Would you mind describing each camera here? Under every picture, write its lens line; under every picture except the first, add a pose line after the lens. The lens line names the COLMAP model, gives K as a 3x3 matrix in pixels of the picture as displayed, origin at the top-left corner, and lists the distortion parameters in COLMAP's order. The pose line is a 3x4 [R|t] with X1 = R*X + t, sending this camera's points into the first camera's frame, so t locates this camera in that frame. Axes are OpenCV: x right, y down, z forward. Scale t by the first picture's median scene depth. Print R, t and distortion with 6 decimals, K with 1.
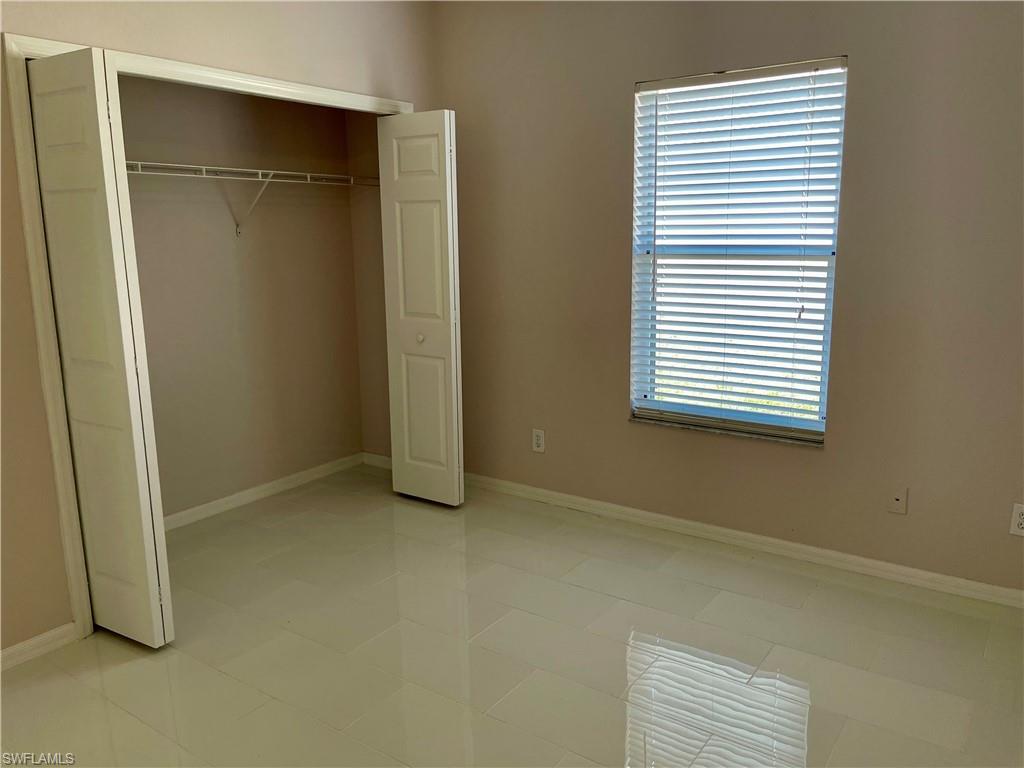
lens RADIAL K [[755.8, 0, 525.8], [0, 755.8, 380.2], [0, 0, 1]] dist [0.011743, 0.001779]
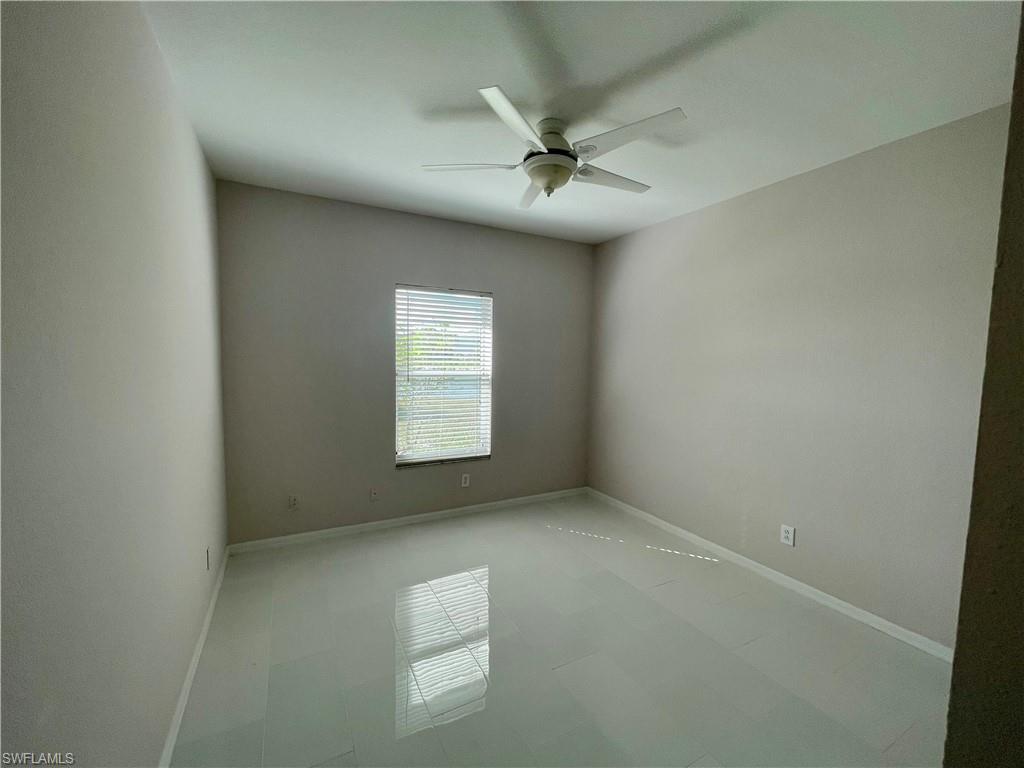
lens RADIAL K [[406.7, 0, 517.9], [0, 406.7, 398.9], [0, 0, 1]] dist [-0.001162, -0.000036]
pose [[0.465290, -0.065482, 0.882733, -0.566248], [0.154666, 0.987932, -0.008239, -0.056820], [-0.871541, 0.140362, 0.469803, 0.288495]]
